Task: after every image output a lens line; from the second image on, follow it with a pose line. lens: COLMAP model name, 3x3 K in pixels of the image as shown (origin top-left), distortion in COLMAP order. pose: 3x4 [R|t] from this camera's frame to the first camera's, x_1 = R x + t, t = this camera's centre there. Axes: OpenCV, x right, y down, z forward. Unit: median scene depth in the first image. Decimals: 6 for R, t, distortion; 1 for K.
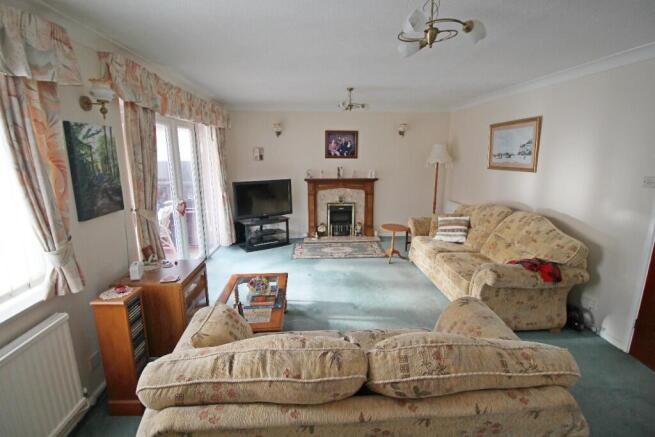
lens RADIAL K [[305.9, 0, 327.5], [0, 305.9, 218.5], [0, 0, 1]] dist [0.012027, -0.018923]
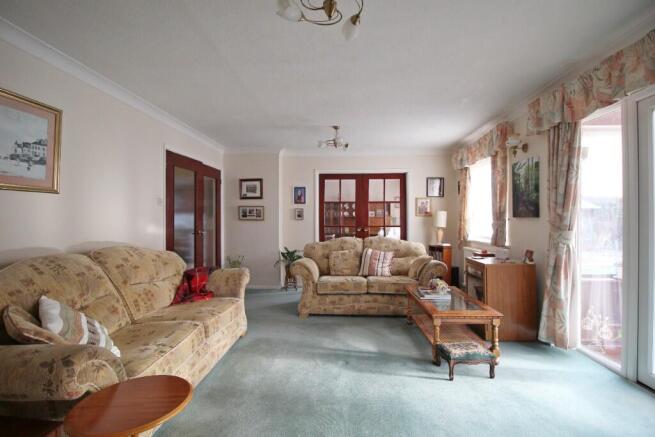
lens RADIAL K [[305.9, 0, 327.5], [0, 305.9, 218.5], [0, 0, 1]] dist [0.012027, -0.018923]
pose [[-0.993031, 0.004064, 0.117787, 0.057886], [0.029377, 0.976397, 0.213975, -0.324562], [-0.114137, 0.215944, -0.969712, 2.325157]]
